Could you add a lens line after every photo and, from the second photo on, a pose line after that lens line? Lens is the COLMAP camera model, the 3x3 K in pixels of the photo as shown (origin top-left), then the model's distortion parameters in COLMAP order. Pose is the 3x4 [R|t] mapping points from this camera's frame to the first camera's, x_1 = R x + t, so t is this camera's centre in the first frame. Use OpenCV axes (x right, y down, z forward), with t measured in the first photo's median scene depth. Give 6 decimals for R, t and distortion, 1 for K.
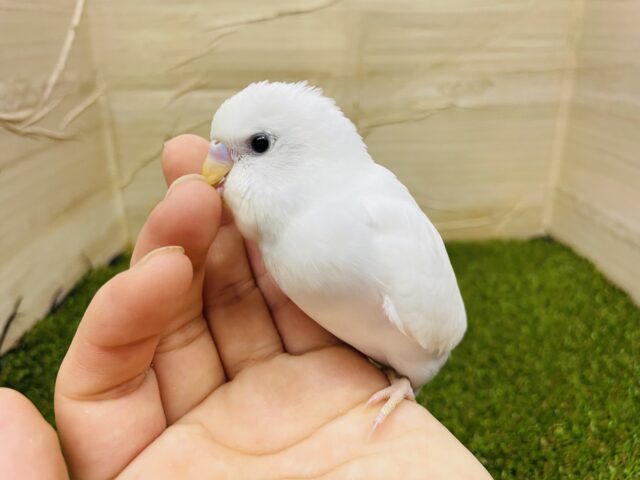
lens RADIAL K [[493.6, 0, 323.8], [0, 493.6, 241.6], [0, 0, 1]] dist [0.006790, -0.071709]
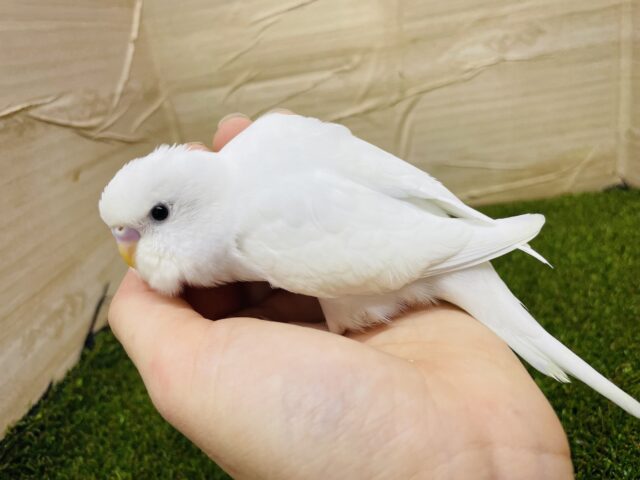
lens RADIAL K [[493.6, 0, 323.8], [0, 493.6, 241.6], [0, 0, 1]] dist [0.006790, -0.071709]
pose [[0.979472, -0.094888, -0.177849, 0.067563], [0.096073, 0.995372, -0.001955, 0.058734], [0.177212, -0.015172, 0.984056, -0.025857]]
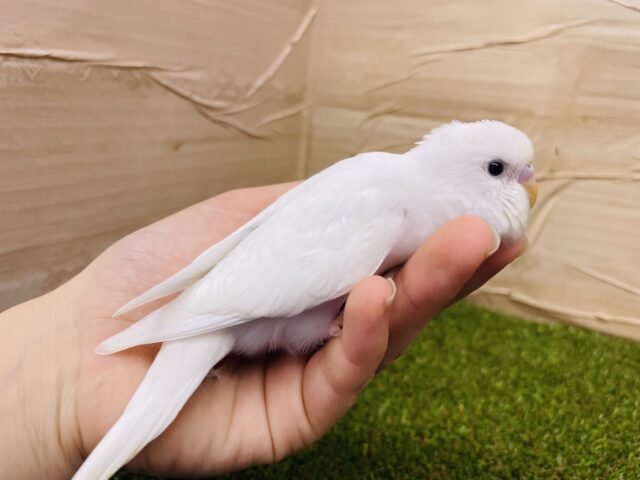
lens RADIAL K [[493.6, 0, 323.8], [0, 493.6, 241.6], [0, 0, 1]] dist [0.006790, -0.071709]
pose [[0.860394, 0.220247, -0.459579, 0.167891], [-0.277058, 0.959035, -0.059086, 0.041701], [0.427738, 0.178168, 0.886169, 0.119703]]
